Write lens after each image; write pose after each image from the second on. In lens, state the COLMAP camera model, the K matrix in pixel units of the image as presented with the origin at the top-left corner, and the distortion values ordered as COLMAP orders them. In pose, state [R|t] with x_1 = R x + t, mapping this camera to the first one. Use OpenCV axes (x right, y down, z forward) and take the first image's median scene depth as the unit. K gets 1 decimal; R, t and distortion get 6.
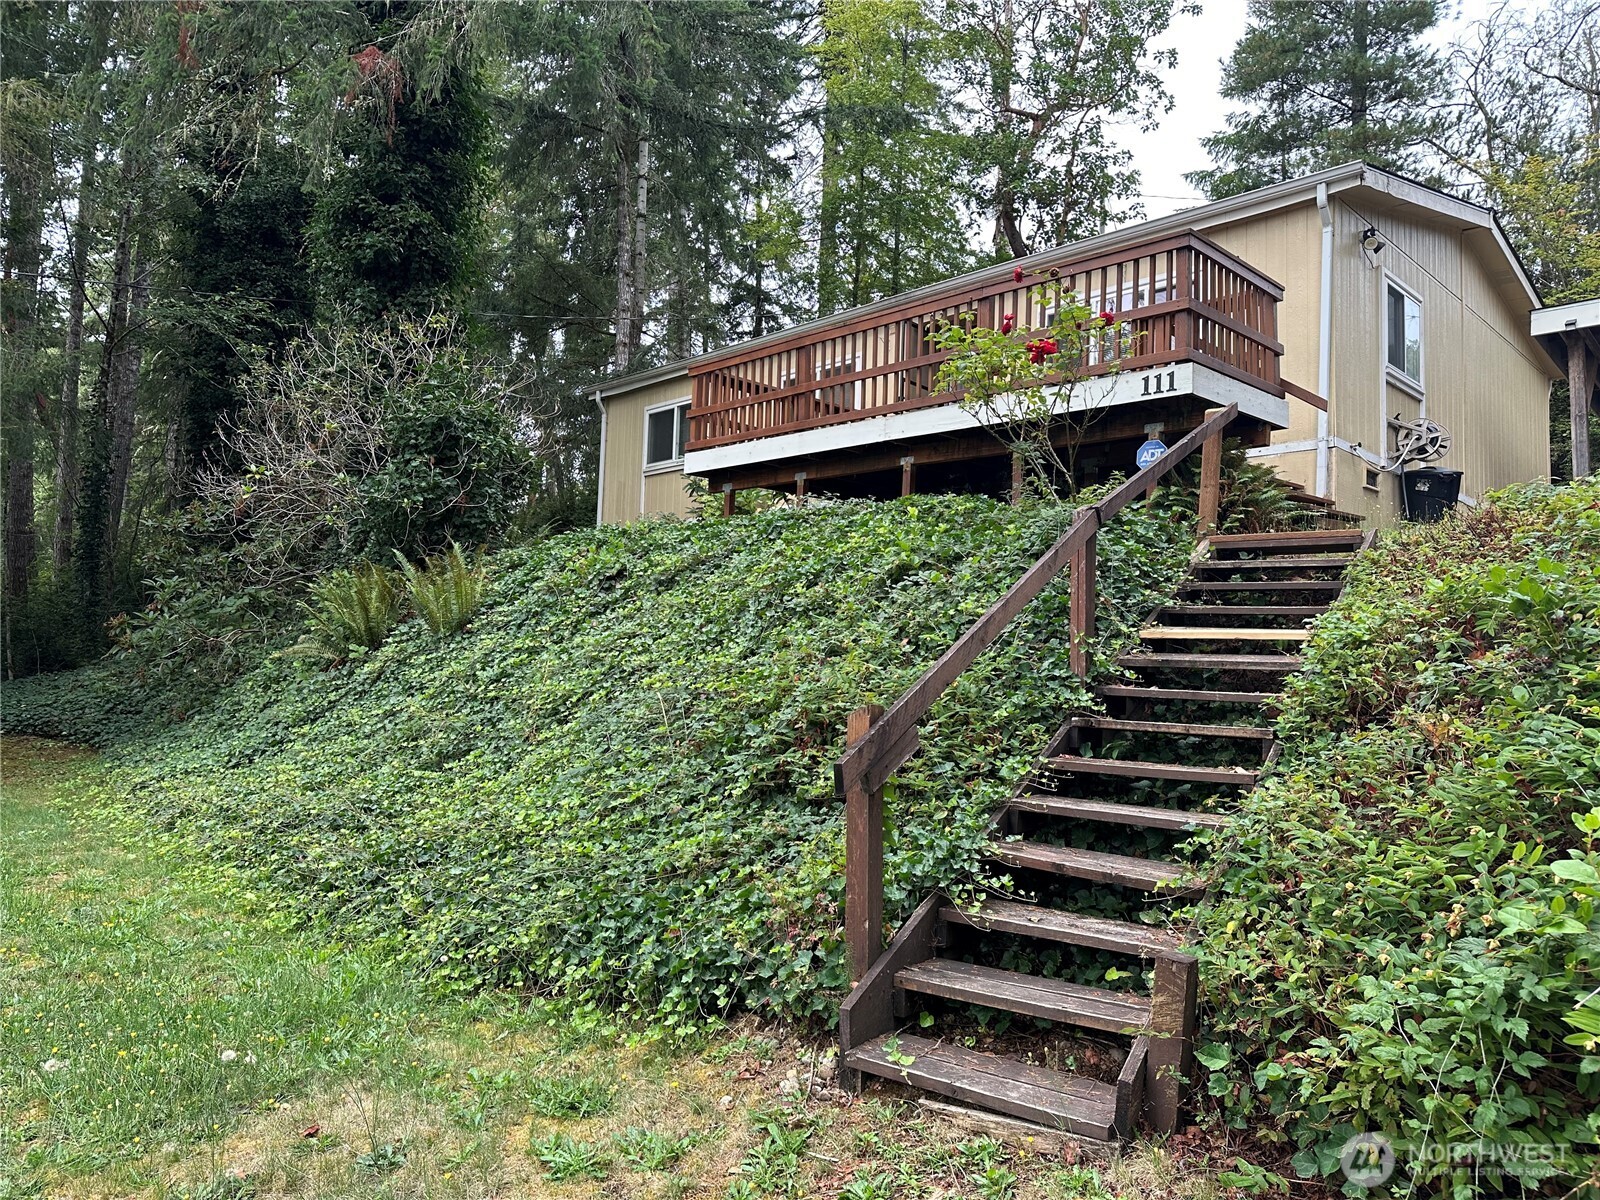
lens RADIAL K [[1117.1, 0, 802.0], [0, 1117.1, 600.7], [0, 0, 1]] dist [0.026837, -0.008103]
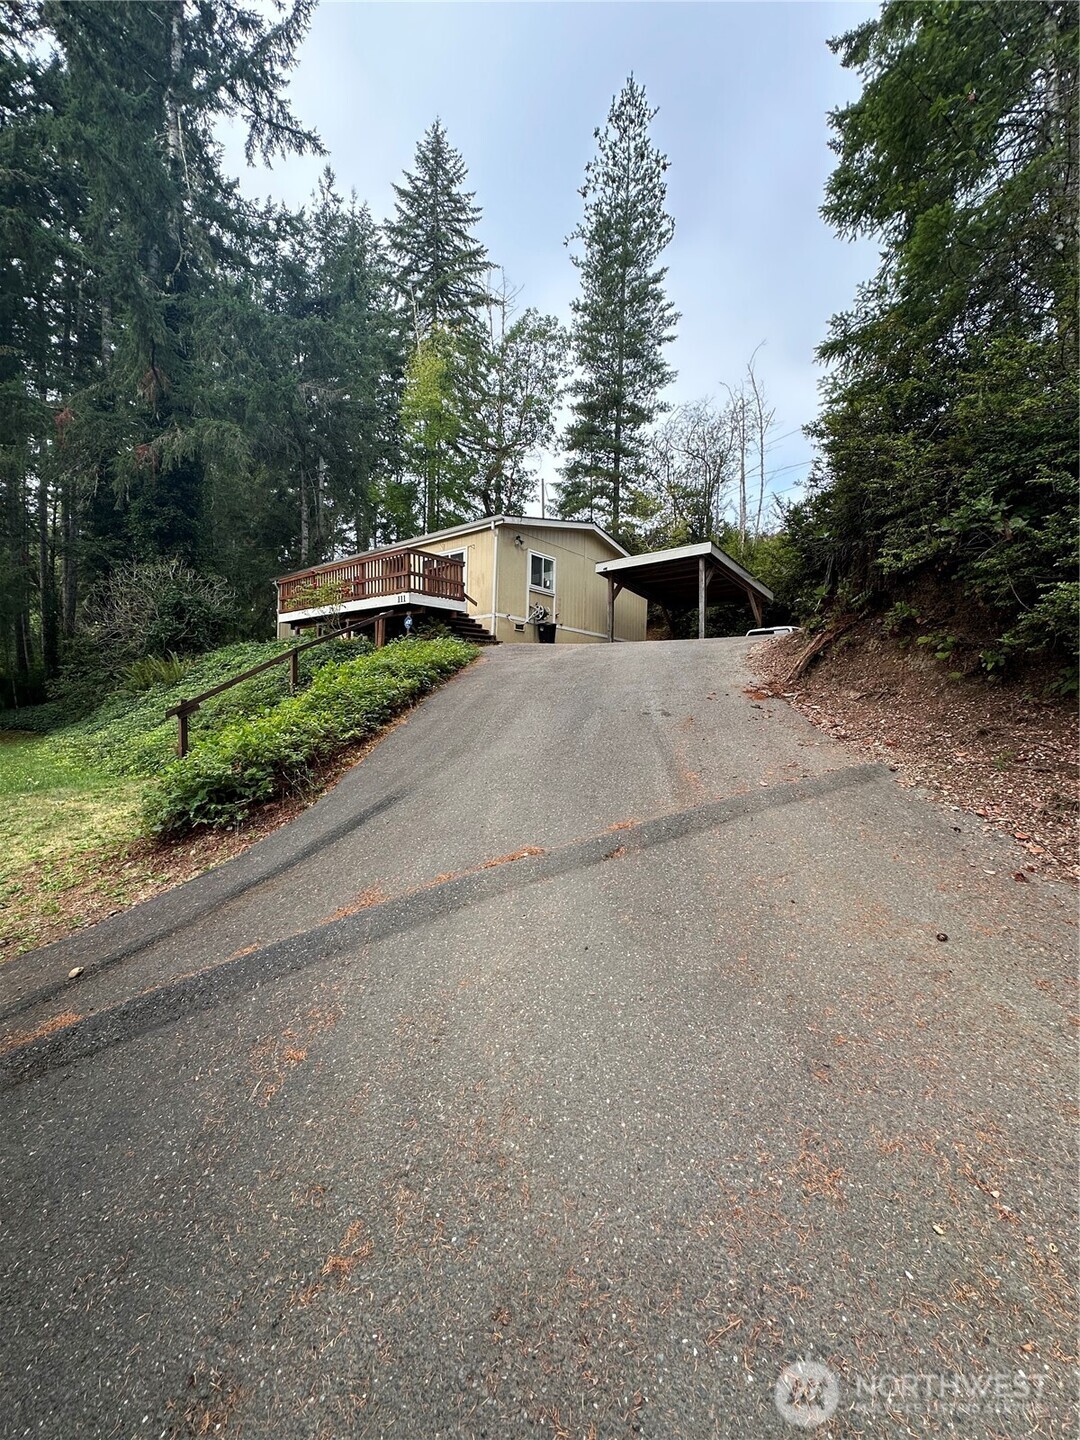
lens RADIAL K [[574.1, 0, 538.3], [0, 574.1, 717.9], [0, 0, 1]] dist [-0.001537, 0.000445]
pose [[0.994932, -0.016646, 0.099168, 0.303064], [0.007989, 0.996171, 0.087063, -0.004921], [-0.100237, -0.085829, 0.991255, -0.332686]]
